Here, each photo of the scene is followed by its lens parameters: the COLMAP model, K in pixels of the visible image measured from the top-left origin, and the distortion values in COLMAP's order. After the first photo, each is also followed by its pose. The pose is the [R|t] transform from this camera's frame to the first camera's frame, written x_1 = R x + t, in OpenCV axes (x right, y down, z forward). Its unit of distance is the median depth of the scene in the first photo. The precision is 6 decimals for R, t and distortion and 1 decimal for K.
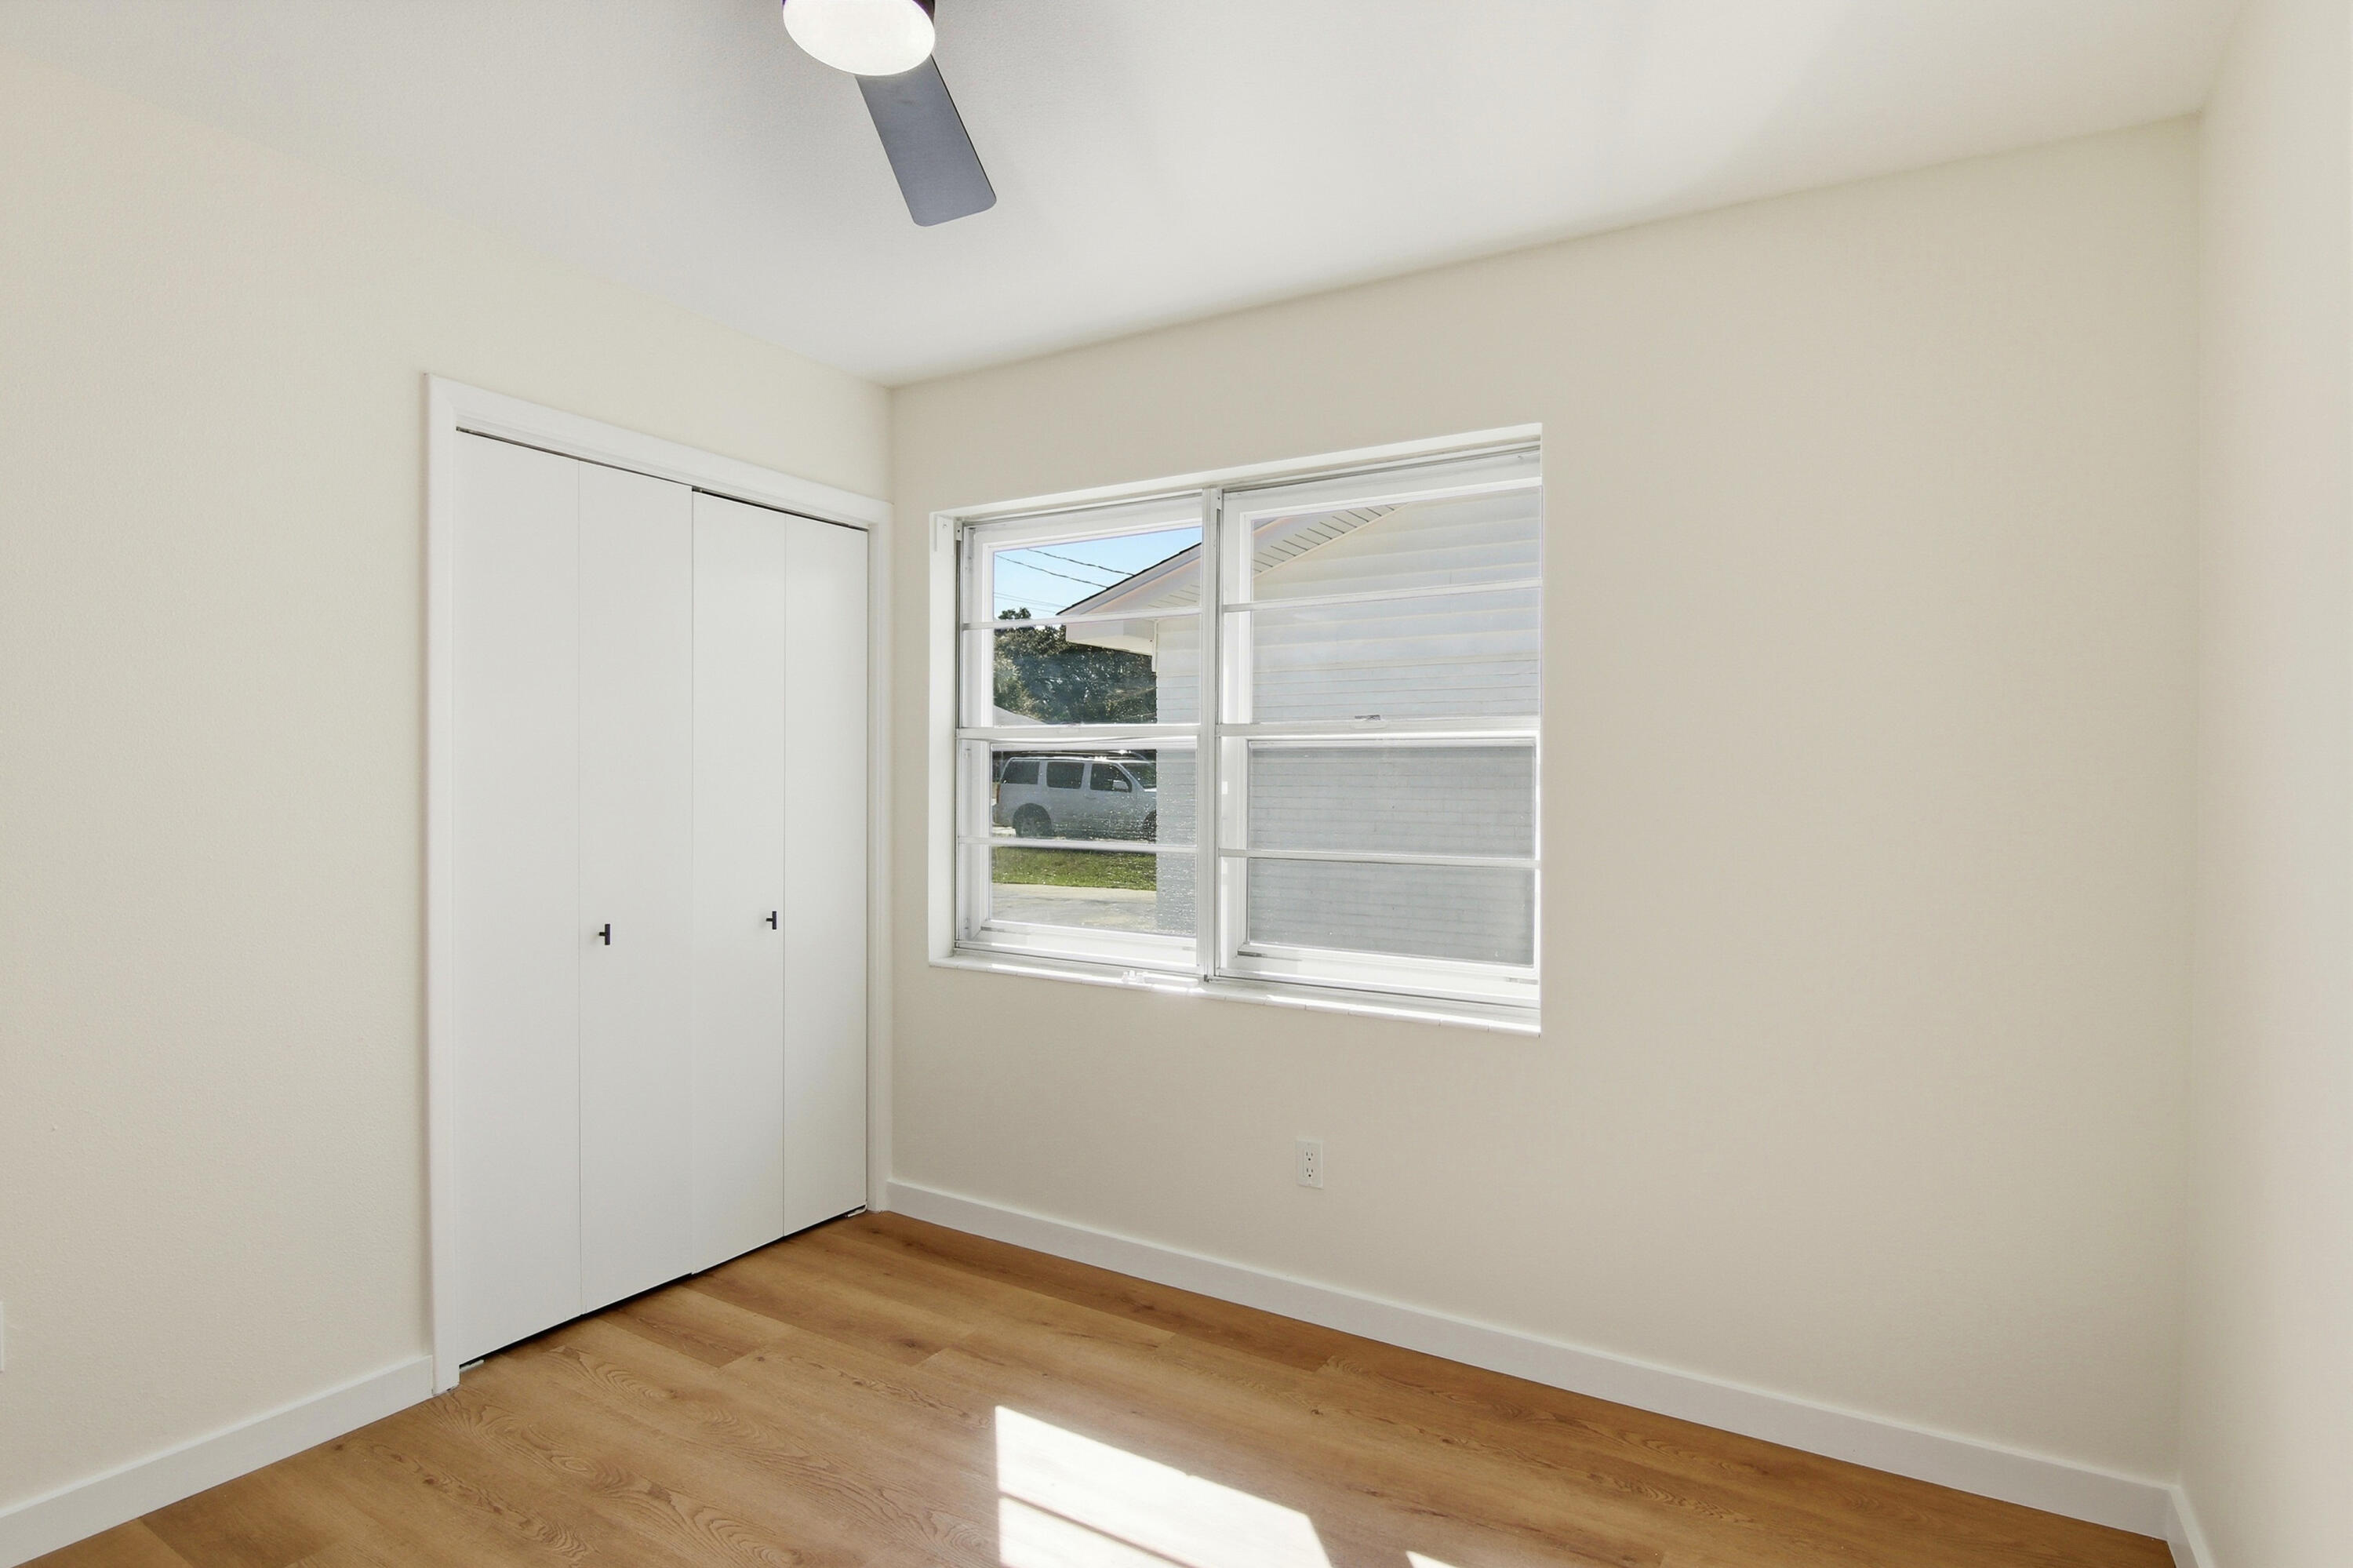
lens RADIAL K [[1214.4, 0, 1235.3], [0, 1214.4, 780.2], [0, 0, 1]] dist [-0.000491, -0.015157]
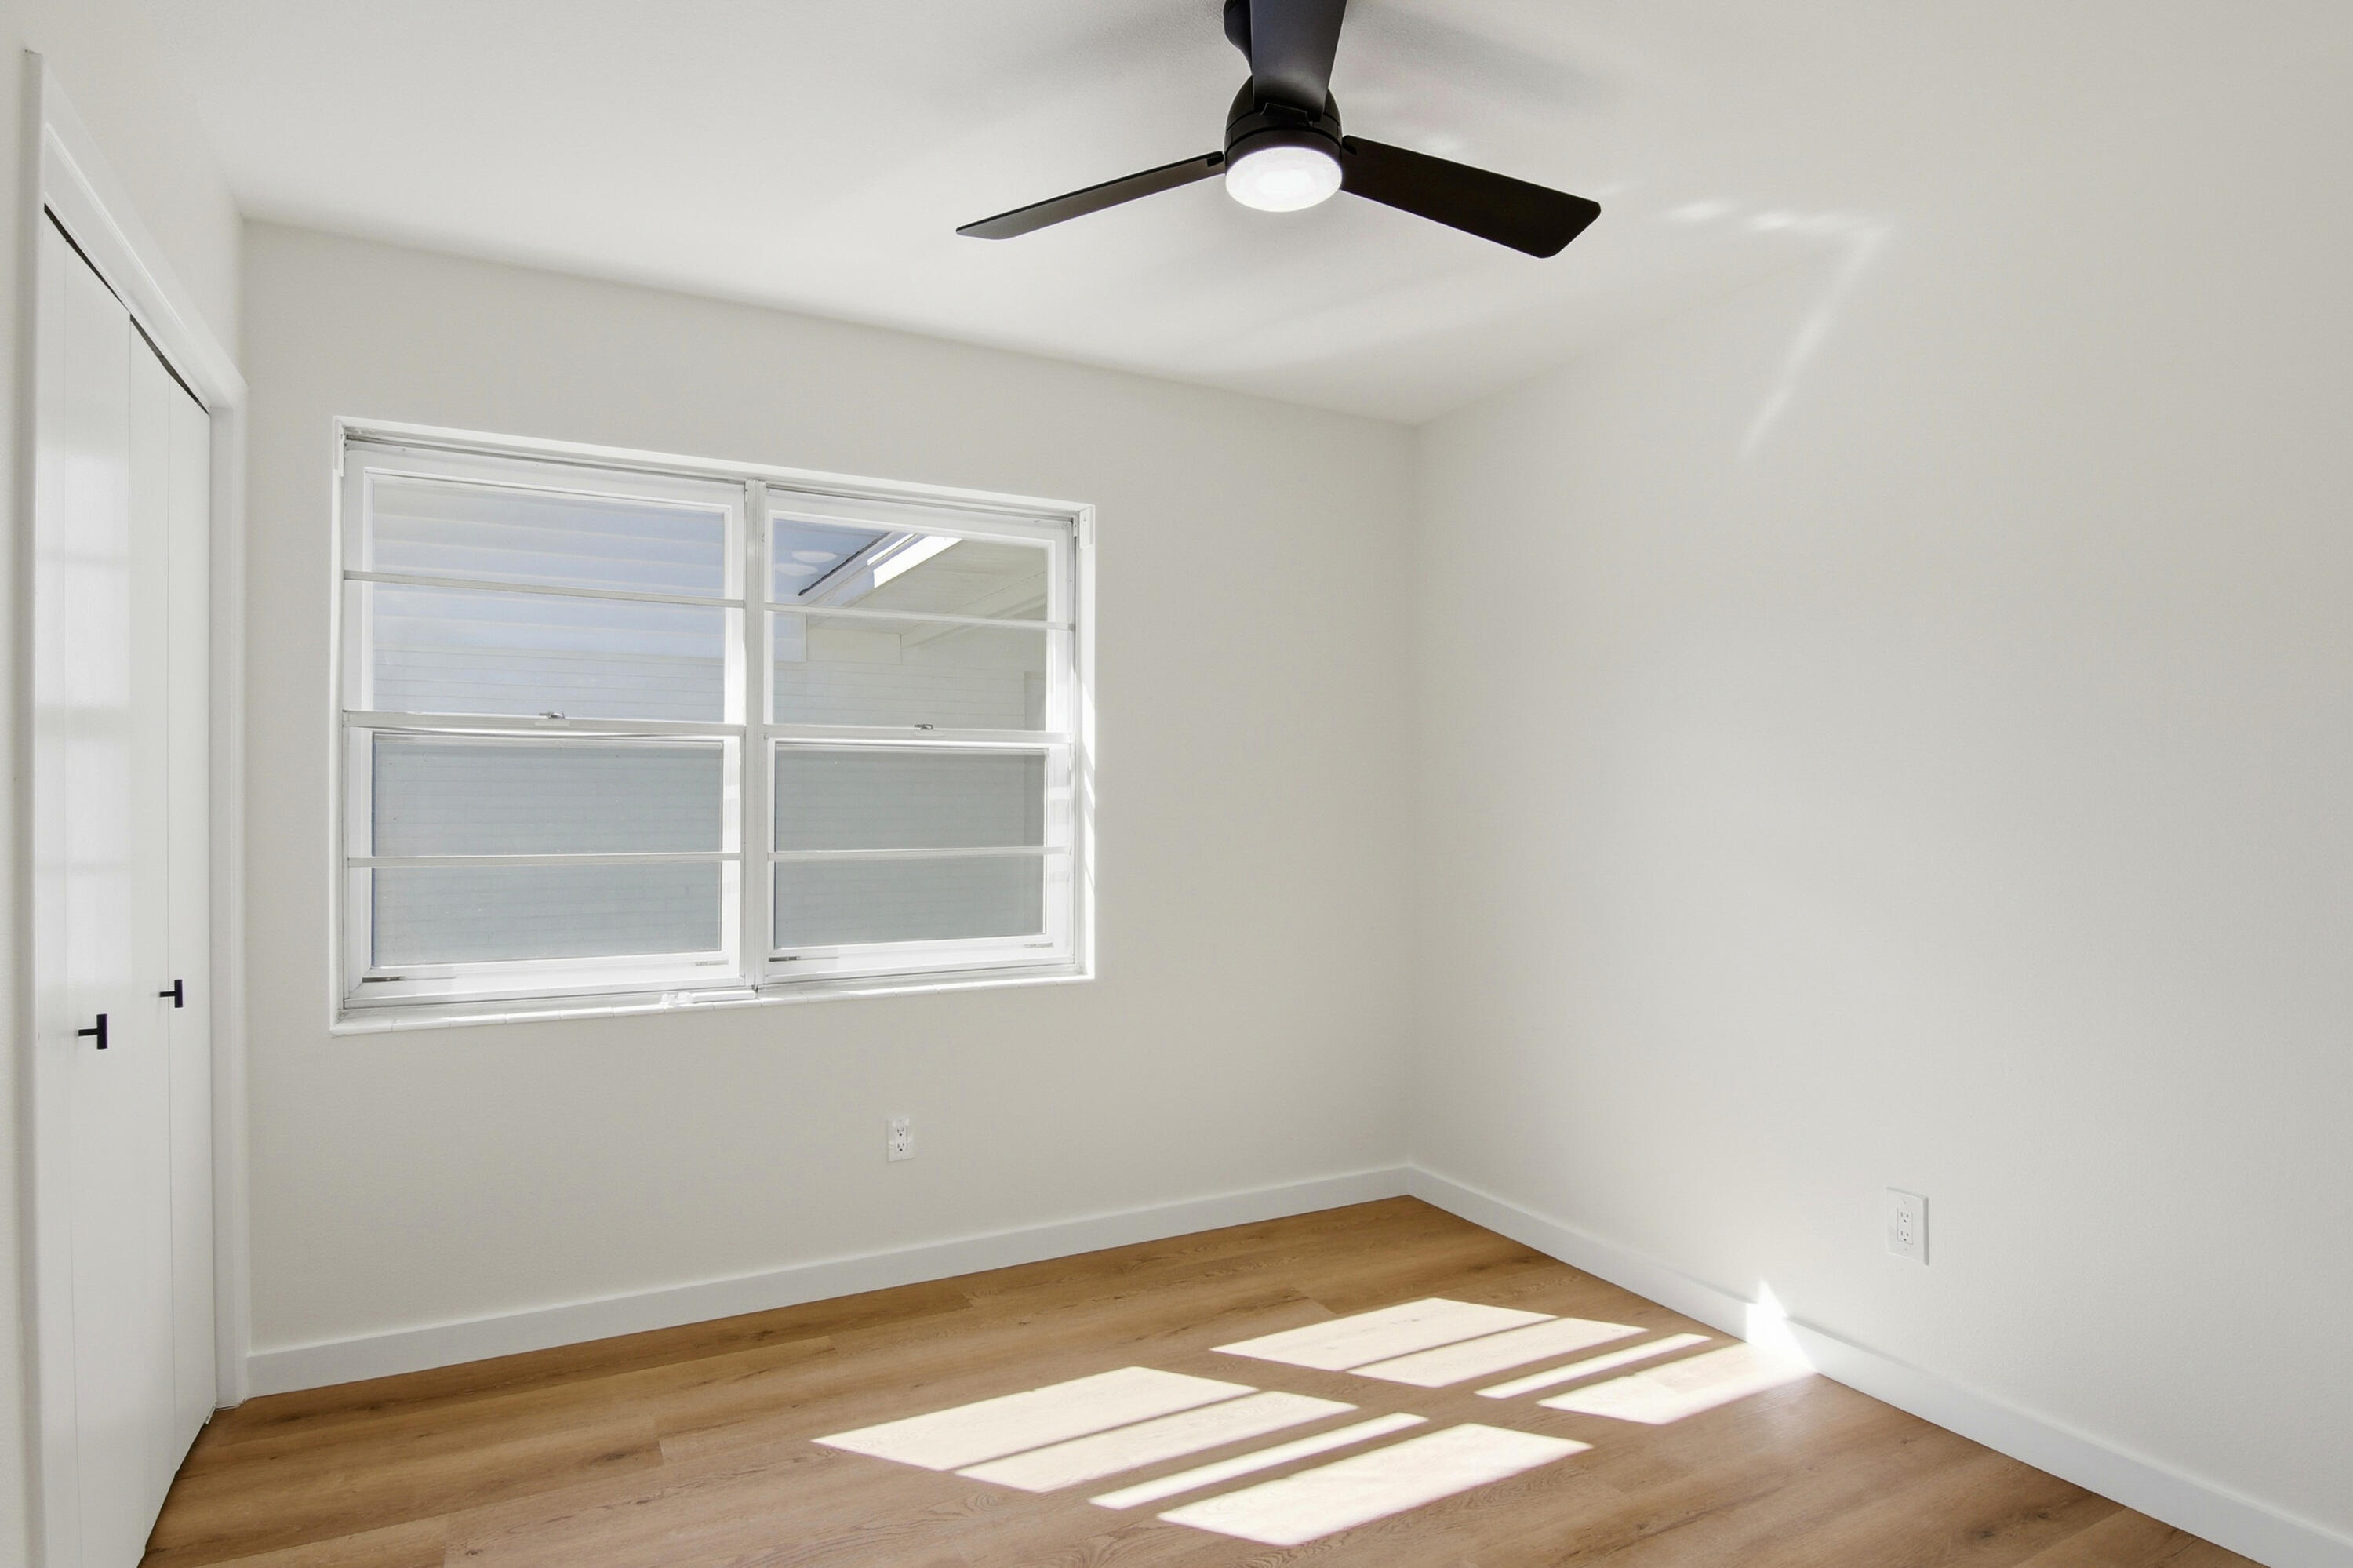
lens RADIAL K [[1241.2, 0, 1187.5], [0, 1241.2, 800.9], [0, 0, 1]] dist [-0.004266, -0.013732]
pose [[0.519111, -0.007372, 0.854675, -0.701696], [0.000909, 0.999967, 0.008073, 0.006402], [-0.854707, -0.003414, 0.519100, 0.199399]]
